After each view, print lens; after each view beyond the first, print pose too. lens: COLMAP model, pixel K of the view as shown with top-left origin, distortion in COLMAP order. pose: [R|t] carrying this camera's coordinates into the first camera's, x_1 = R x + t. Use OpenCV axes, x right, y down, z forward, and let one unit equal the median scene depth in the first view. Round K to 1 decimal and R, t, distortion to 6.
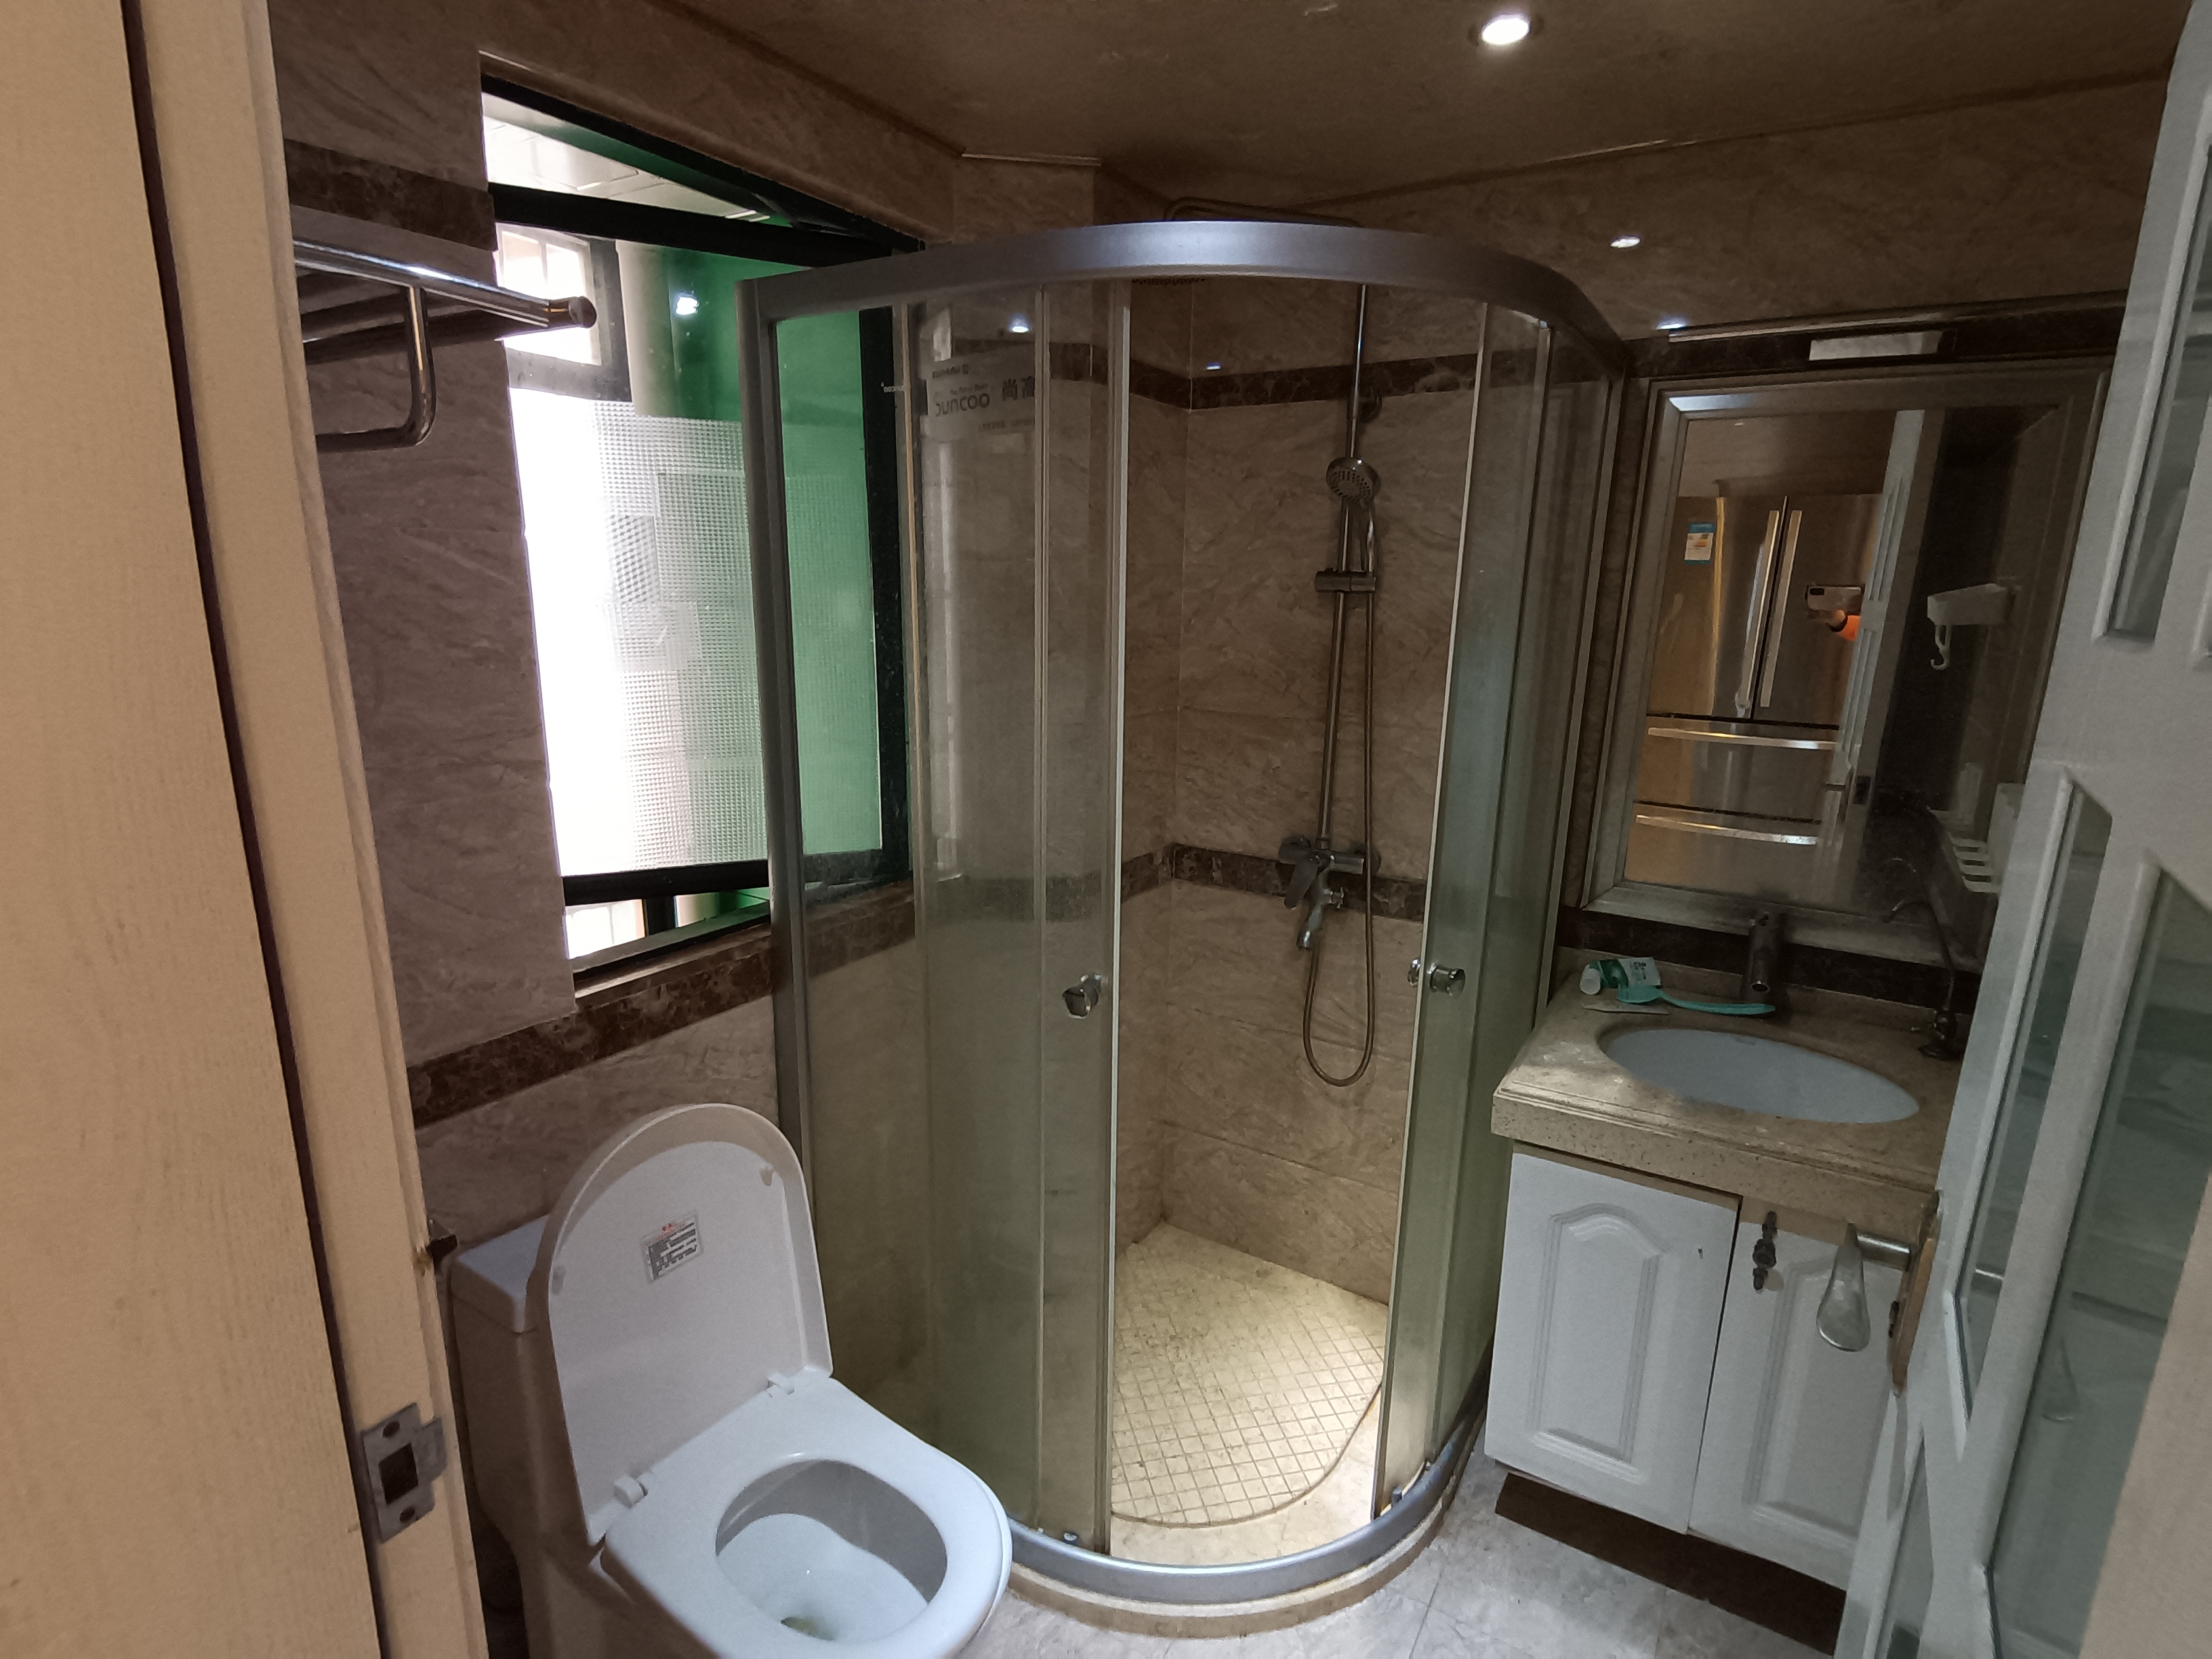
lens RADIAL K [[1122.3, 0, 1106.0], [0, 1122.3, 829.5], [0, 0, 1]] dist [-0.001860, -0.000133]
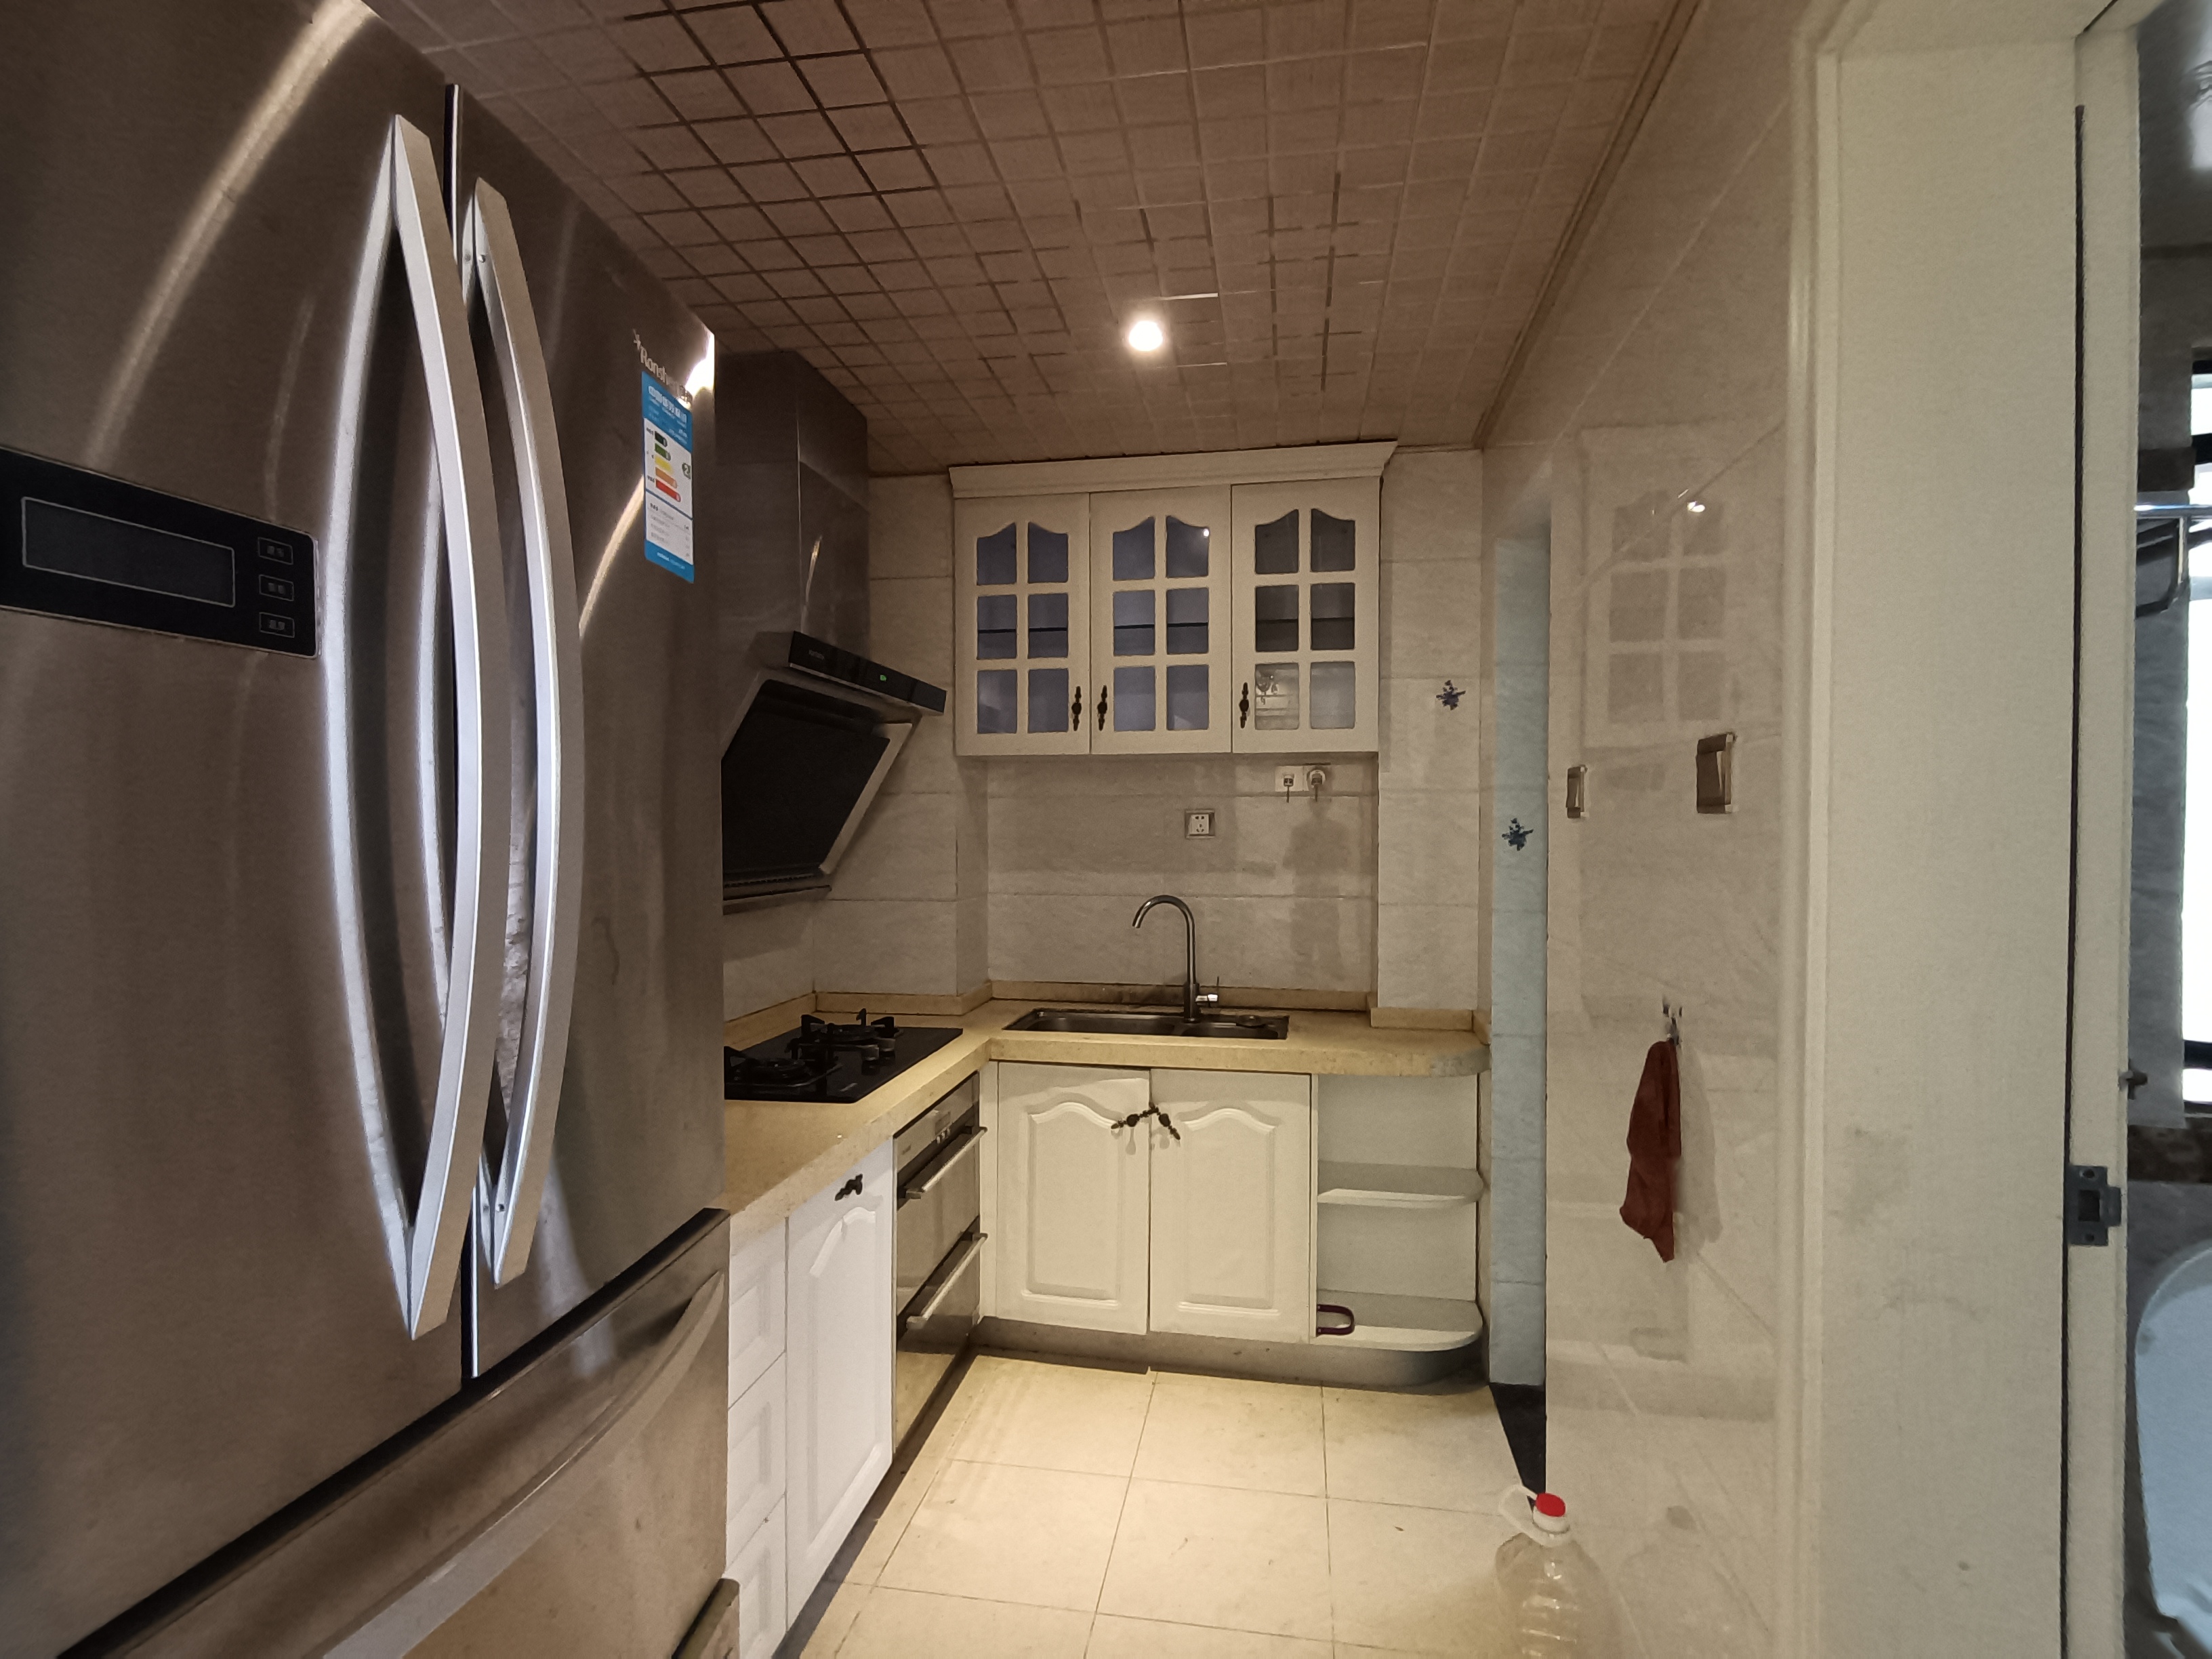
lens RADIAL K [[1122.3, 0, 1106.0], [0, 1122.3, 829.5], [0, 0, 1]] dist [-0.001860, -0.000133]
pose [[0.383352, -0.005155, -0.923588, 0.312252], [-0.210186, 0.973259, -0.092674, 0.475981], [0.899368, 0.229652, 0.372017, -0.973374]]
